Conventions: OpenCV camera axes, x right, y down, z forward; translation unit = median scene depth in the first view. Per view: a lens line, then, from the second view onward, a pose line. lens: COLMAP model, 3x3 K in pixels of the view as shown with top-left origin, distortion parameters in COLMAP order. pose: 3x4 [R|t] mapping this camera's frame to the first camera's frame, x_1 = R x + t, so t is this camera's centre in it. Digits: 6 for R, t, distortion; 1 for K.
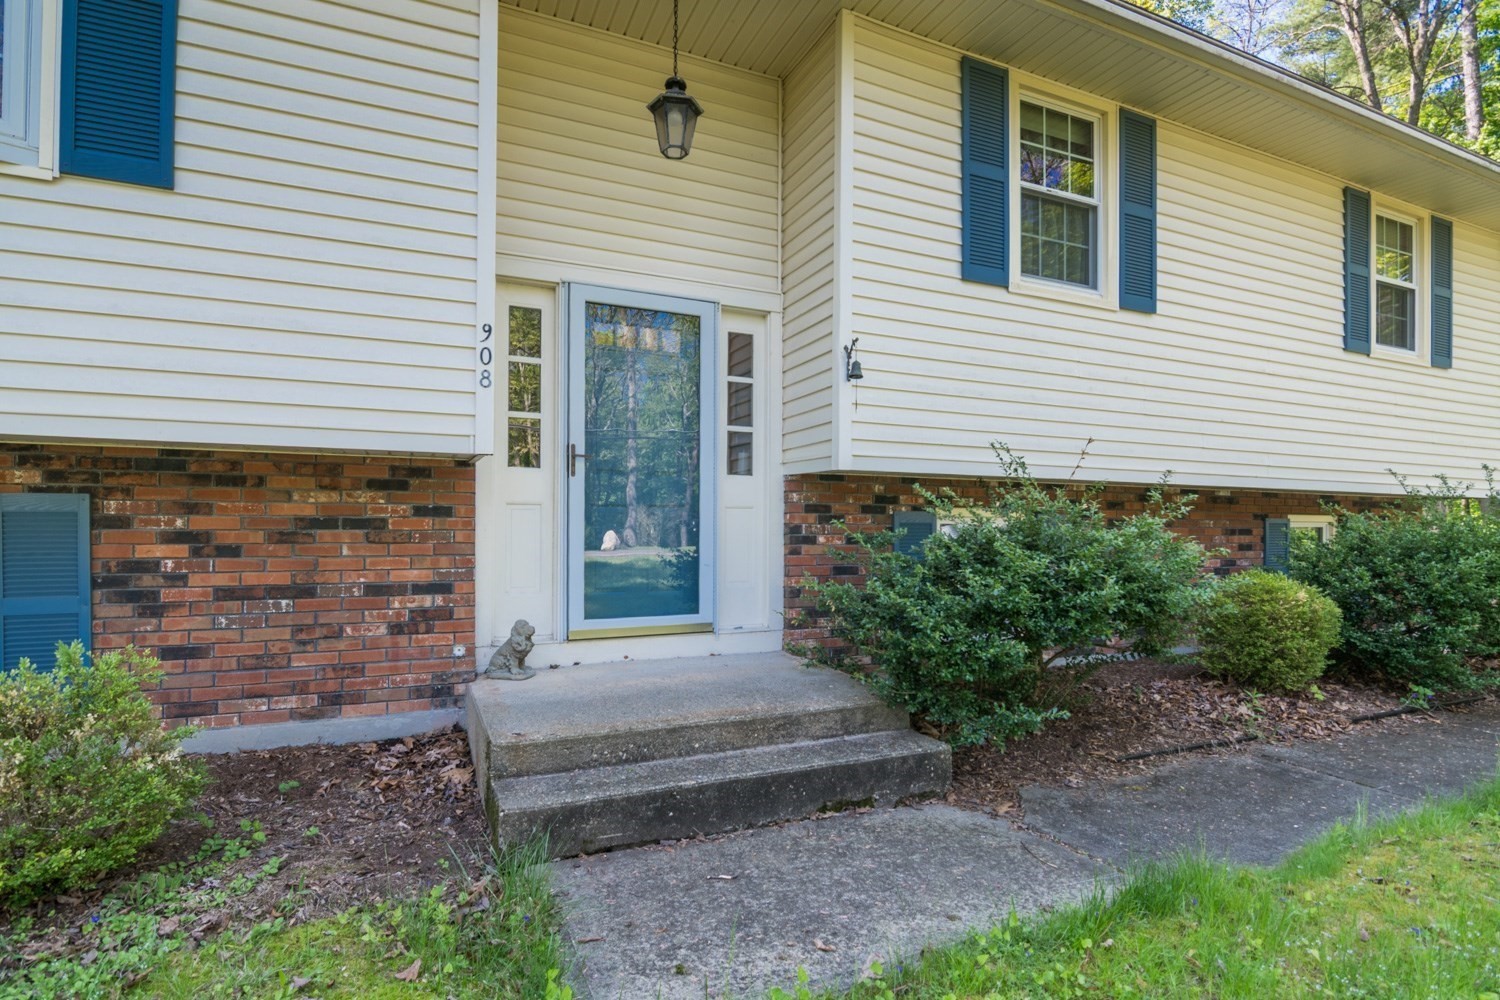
lens RADIAL K [[750.1, 0, 745.4], [0, 750.1, 521.4], [0, 0, 1]] dist [-0.004030, 0.000279]
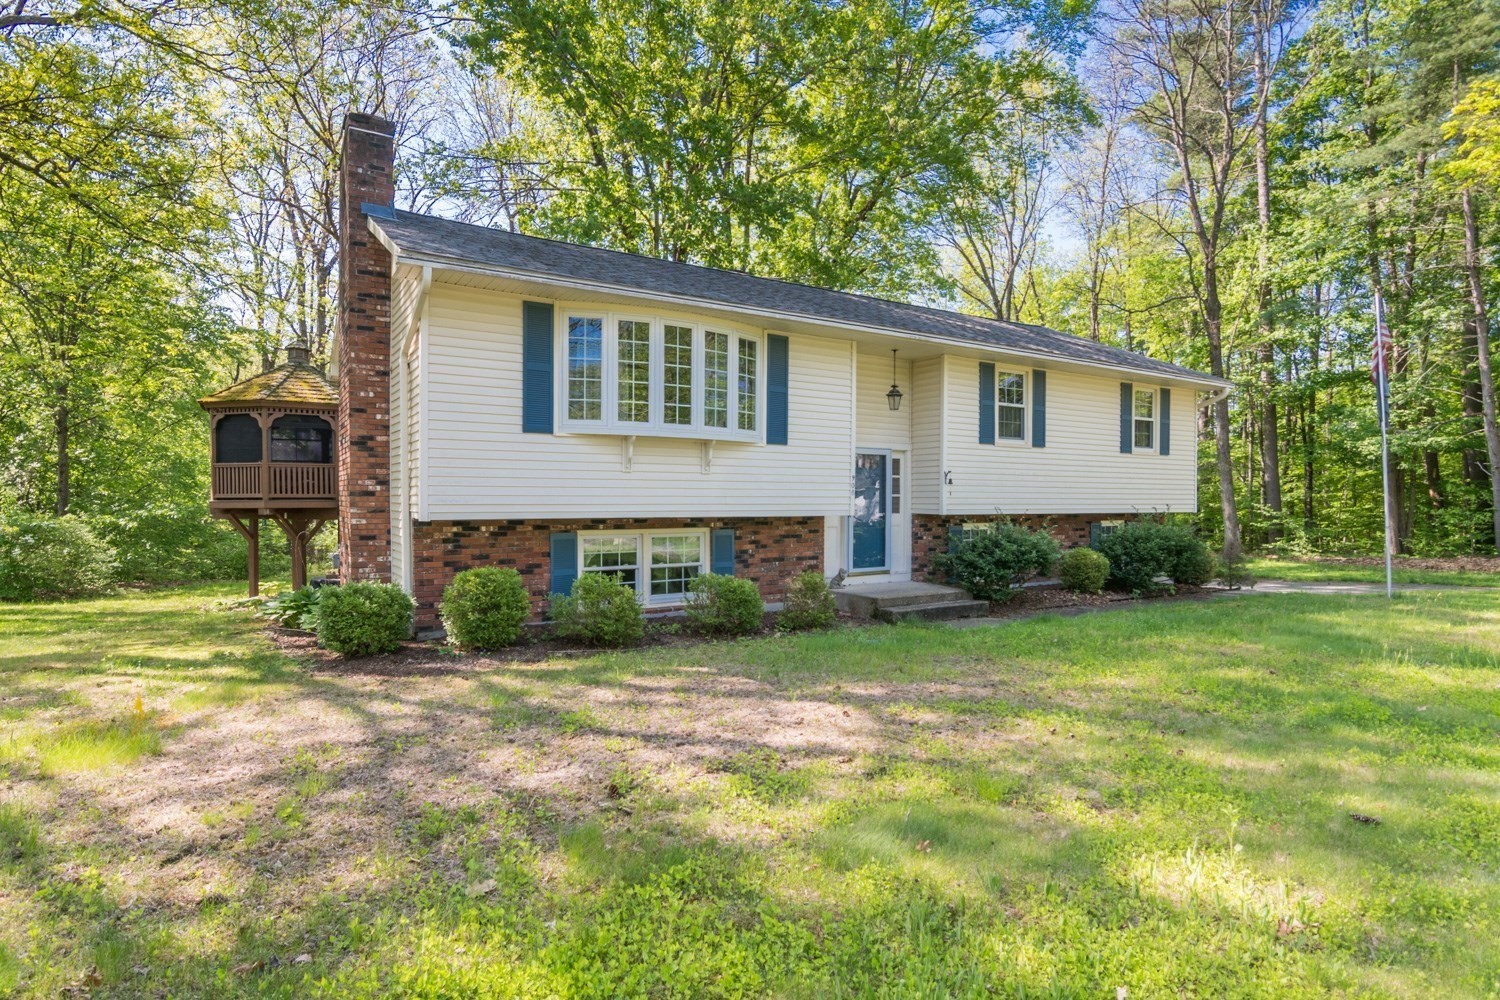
lens RADIAL K [[805.6, 0, 750.0], [0, 805.6, 500.0], [0, 0, 1]] dist [-0.001116, -0.000493]
pose [[0.988485, -0.003419, 0.151281, -0.938605], [0.001798, 0.999939, 0.010853, -0.140561], [-0.151309, -0.010456, 0.988431, -1.699330]]
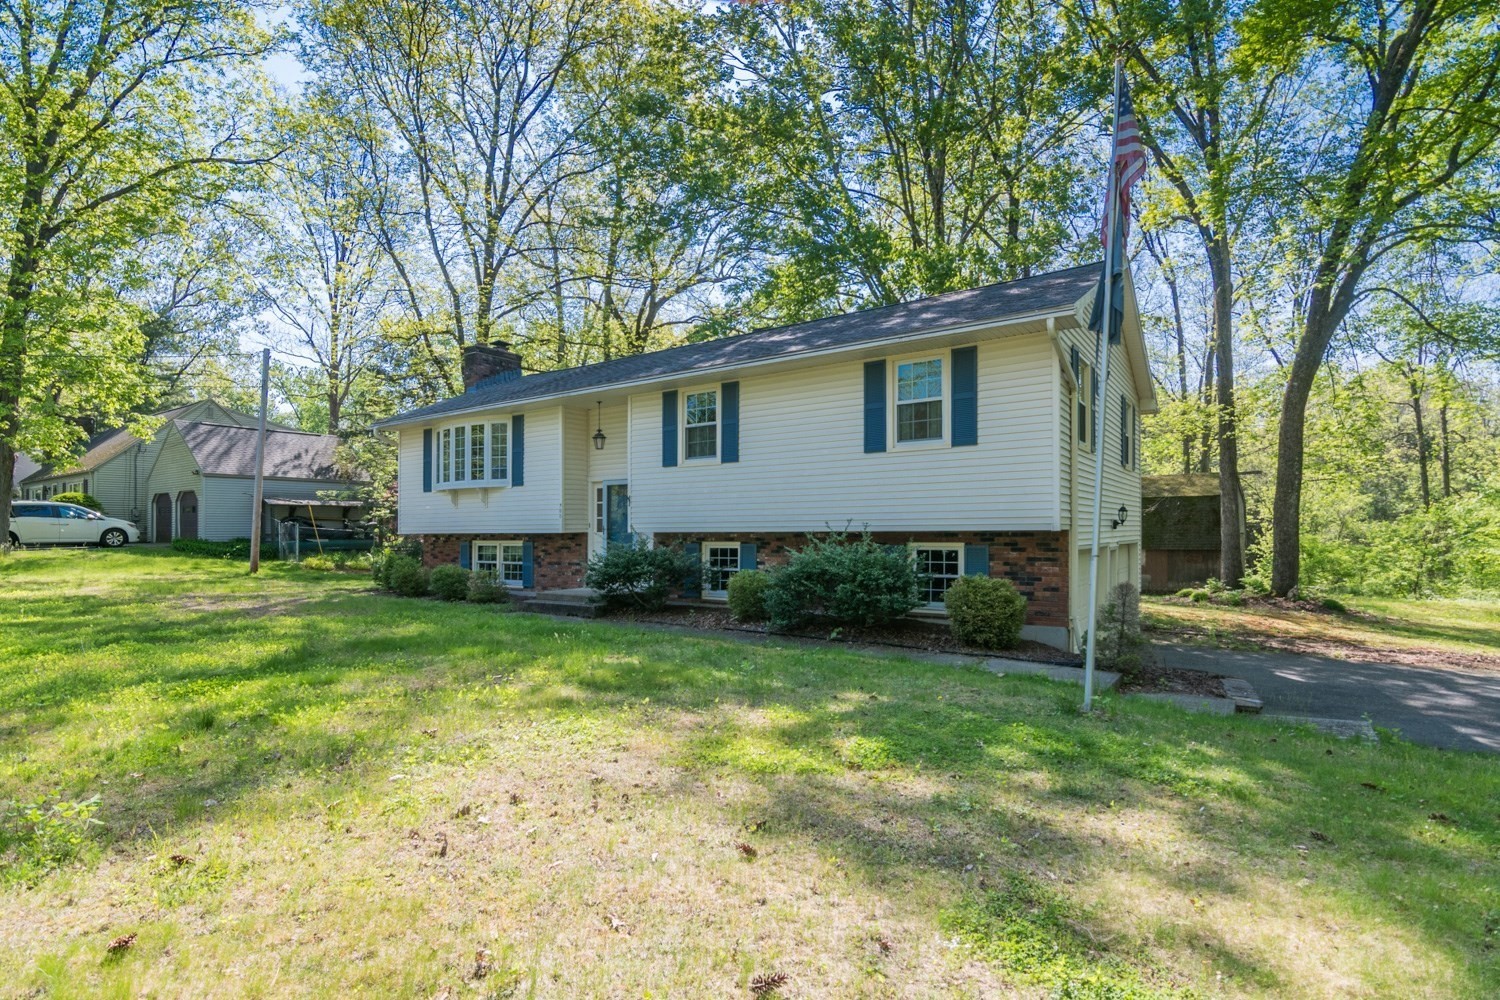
lens RADIAL K [[750.1, 0, 745.4], [0, 750.1, 521.4], [0, 0, 1]] dist [-0.004030, 0.000279]
pose [[0.512372, -0.012762, -0.858669, 2.884996], [0.033279, 0.999434, 0.005003, -0.103248], [0.858119, -0.031139, 0.512506, -0.256322]]
